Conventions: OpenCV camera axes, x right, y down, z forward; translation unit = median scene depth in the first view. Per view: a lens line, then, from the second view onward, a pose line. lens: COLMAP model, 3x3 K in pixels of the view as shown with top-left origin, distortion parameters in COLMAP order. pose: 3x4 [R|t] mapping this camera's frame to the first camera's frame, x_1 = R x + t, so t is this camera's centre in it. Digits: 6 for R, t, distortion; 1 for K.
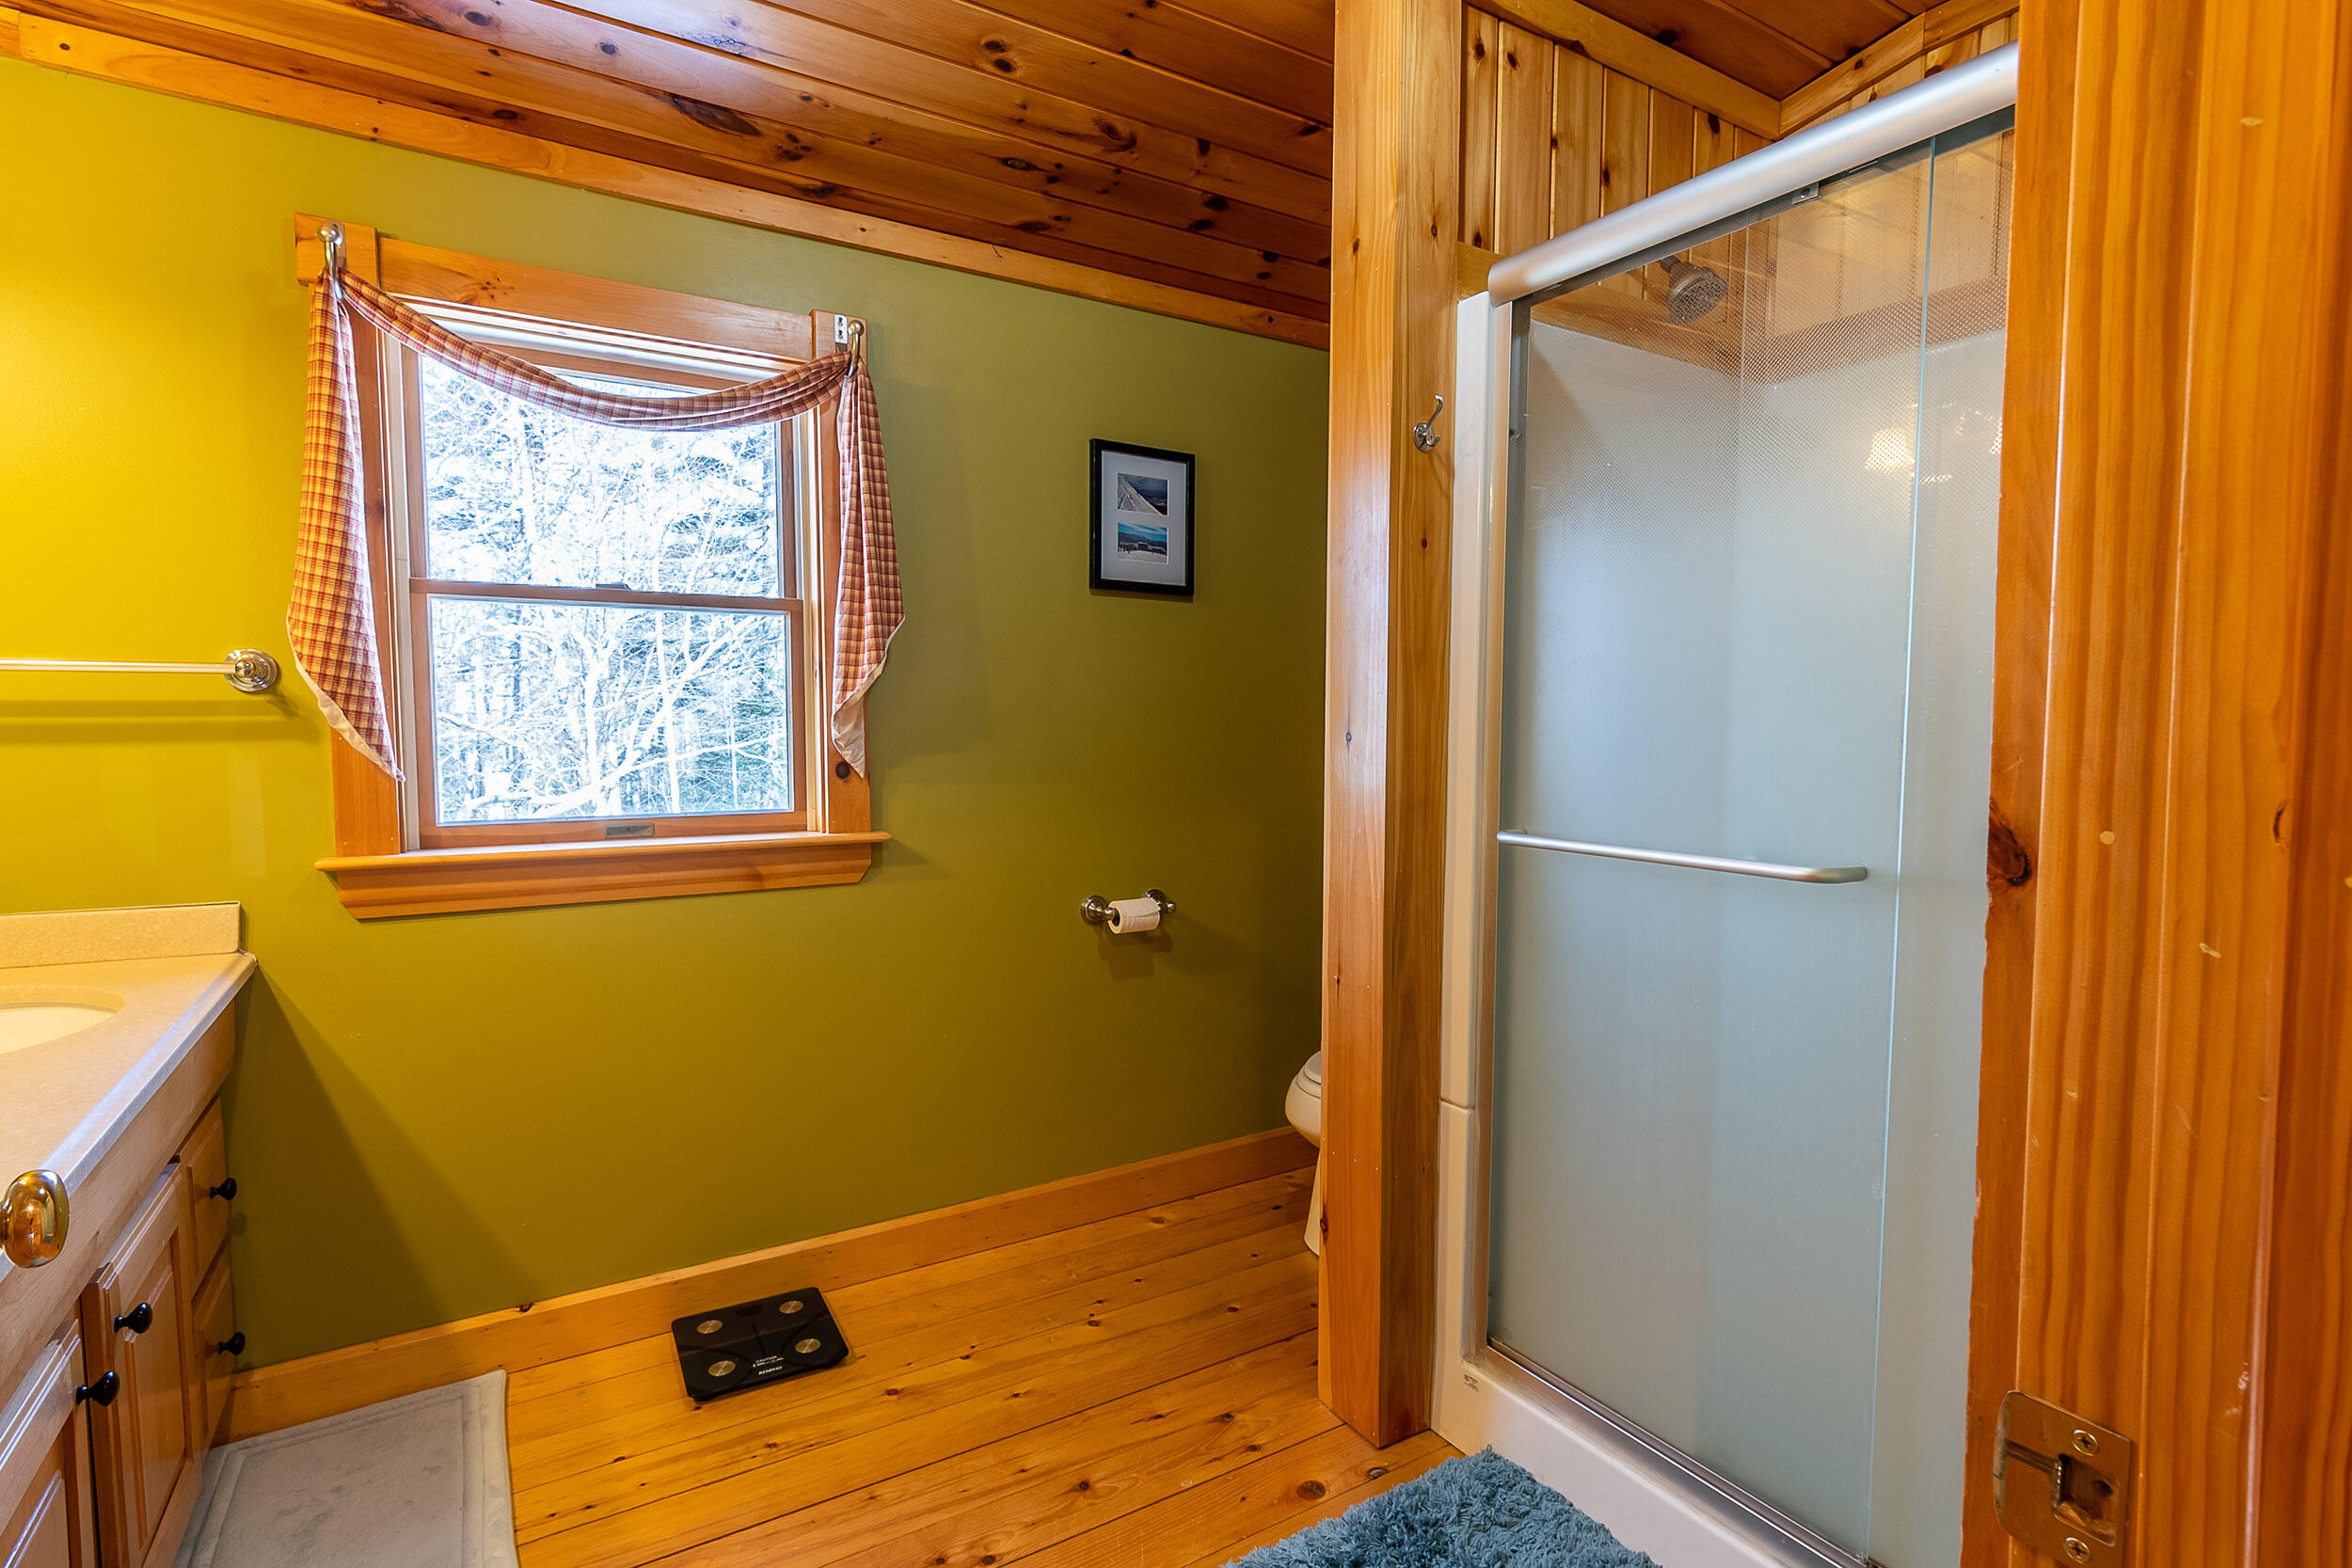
lens RADIAL K [[1134.6, 0, 1162.9], [0, 1134.6, 792.1], [0, 0, 1]] dist [0.003320, 0.000816]
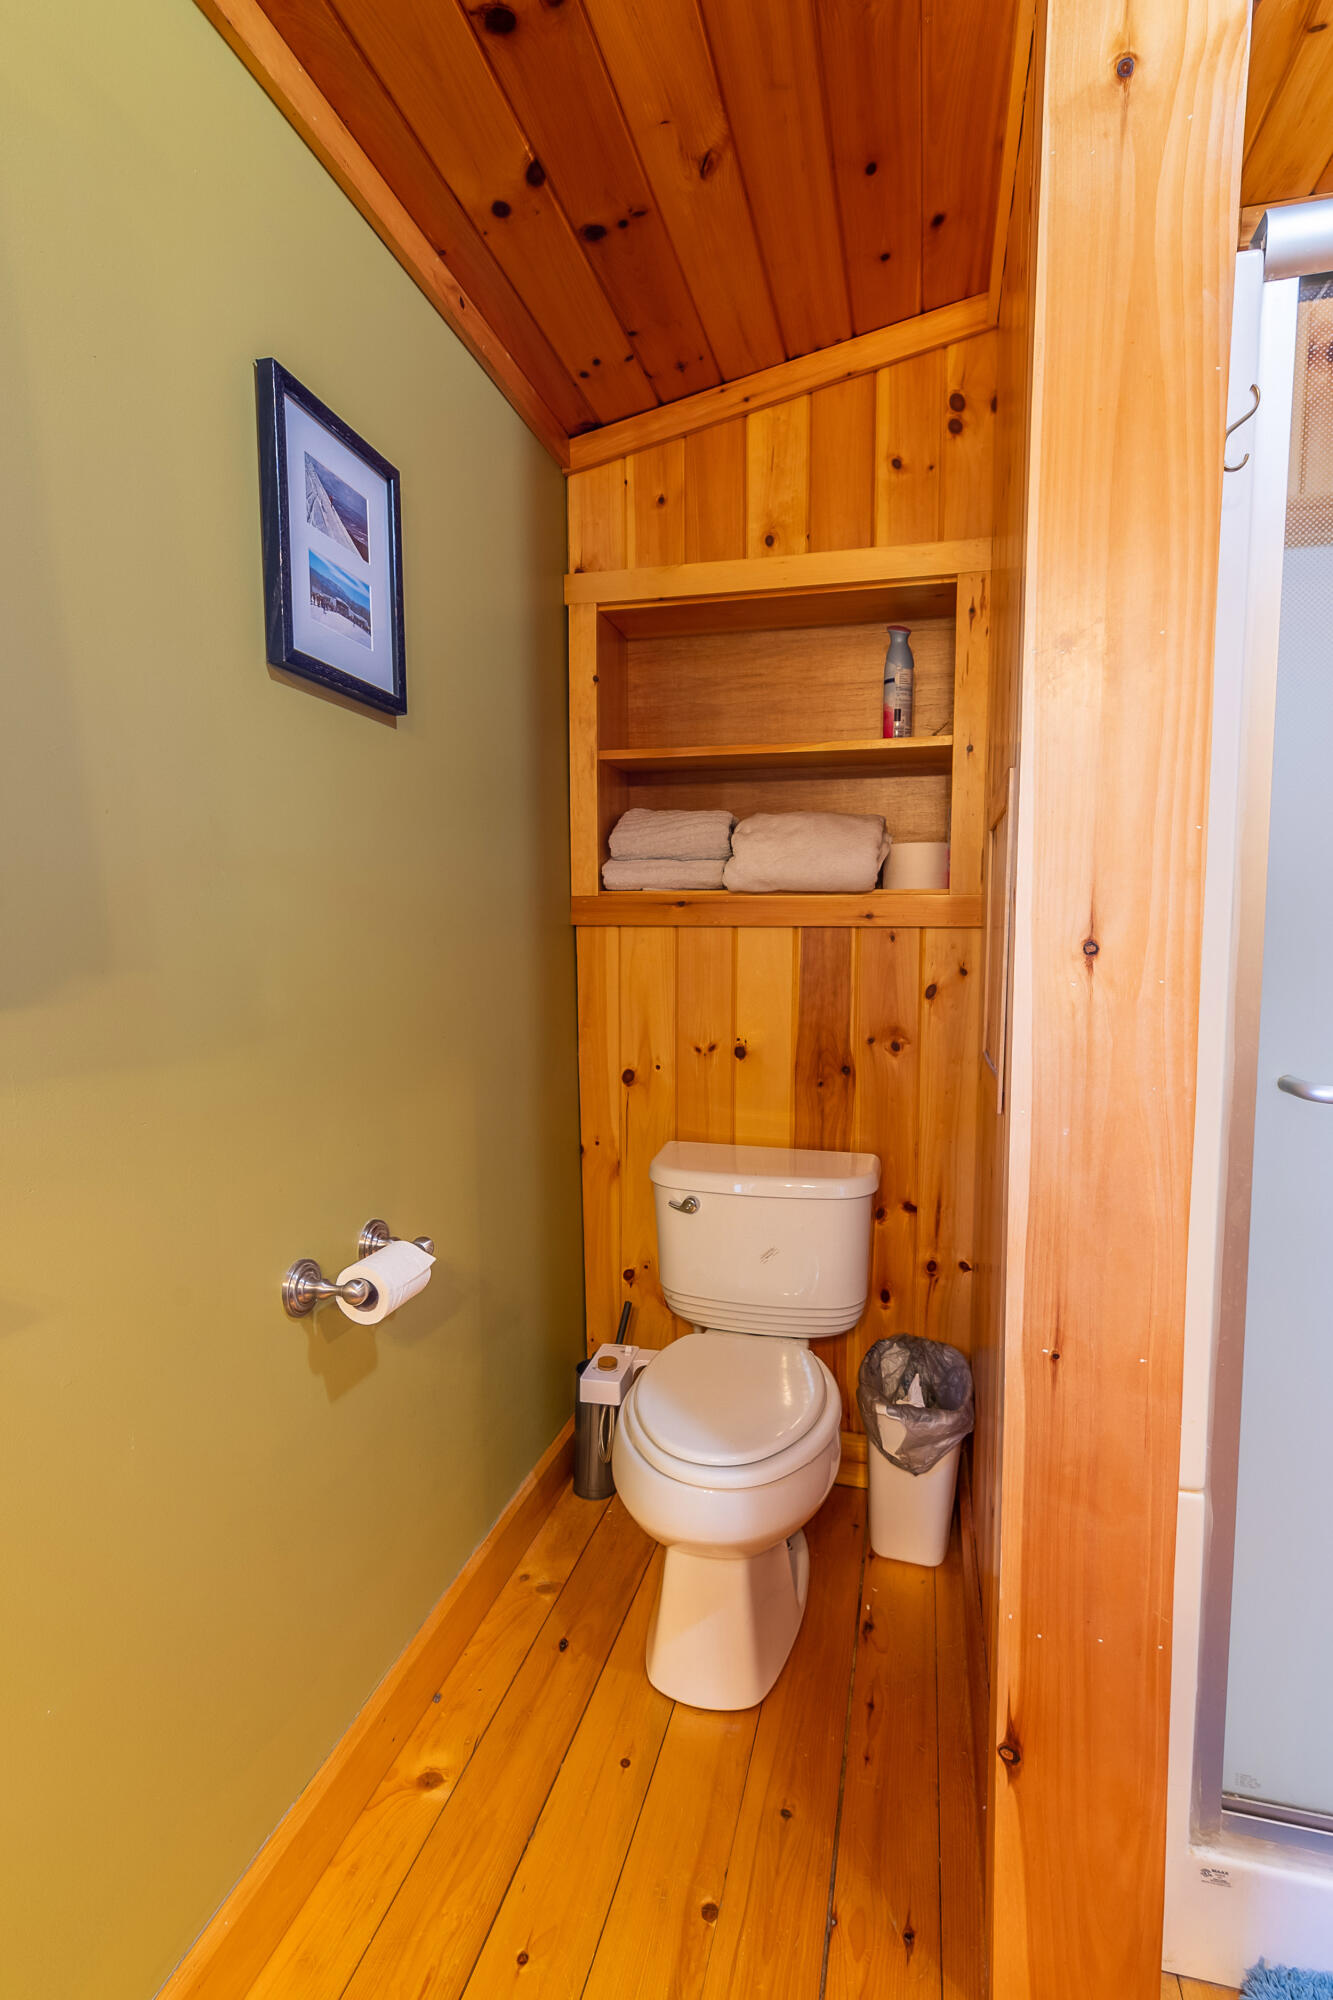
lens RADIAL K [[964.9, 0, 669.5], [0, 964.9, 1006.2], [0, 0, 1]] dist [0.003320, 0.000816]
pose [[0.717257, -0.062206, 0.694026, -0.242911], [0.051514, 0.998015, 0.036214, -0.033955], [-0.694901, 0.009778, 0.719039, 0.566031]]
